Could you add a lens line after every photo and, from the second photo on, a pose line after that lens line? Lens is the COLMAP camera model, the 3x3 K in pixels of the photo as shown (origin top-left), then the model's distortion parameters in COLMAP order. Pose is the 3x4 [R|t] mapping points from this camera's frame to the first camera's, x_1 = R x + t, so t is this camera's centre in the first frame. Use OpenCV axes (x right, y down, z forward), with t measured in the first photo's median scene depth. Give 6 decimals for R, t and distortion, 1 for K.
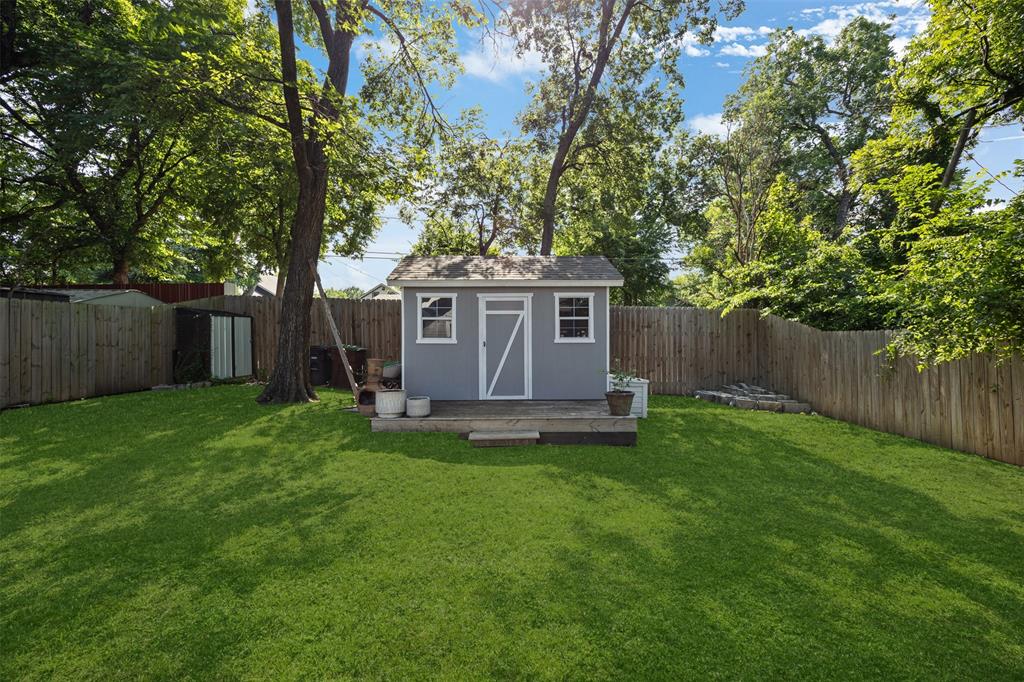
lens RADIAL K [[392.9, 0, 517.6], [0, 392.9, 337.4], [0, 0, 1]] dist [-0.000481, -0.000039]
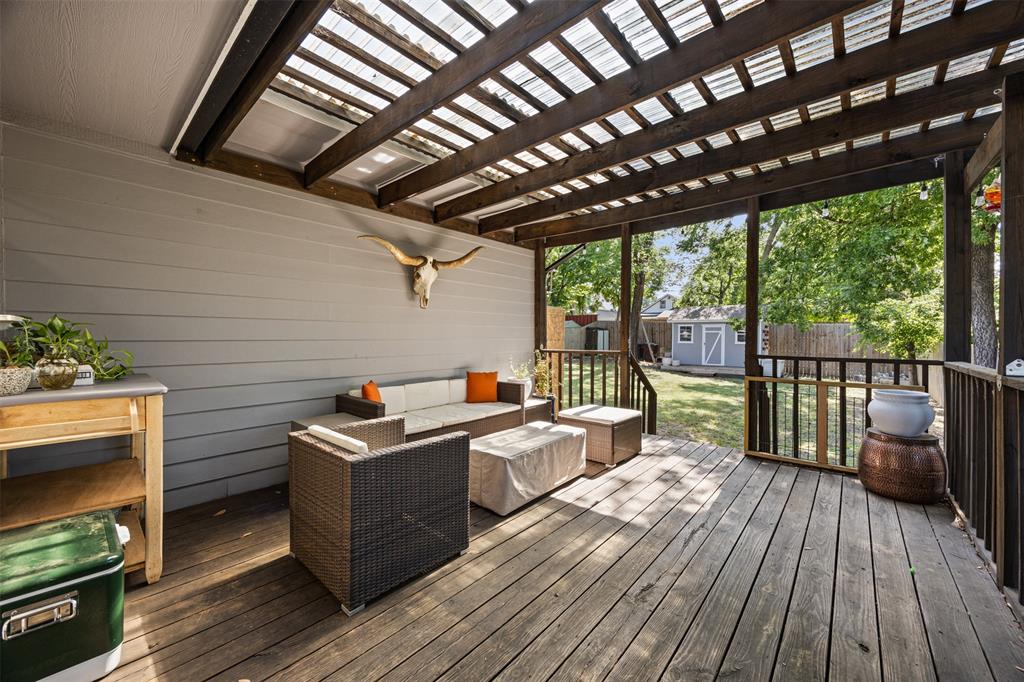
lens RADIAL K [[392.9, 0, 510.0], [0, 392.9, 342.2], [0, 0, 1]] dist [-0.000481, -0.000039]
pose [[0.752613, 0.018742, -0.658197, 0.647437], [-0.004929, 0.999727, 0.022830, -0.046249], [0.658445, -0.013938, 0.752500, -1.780577]]
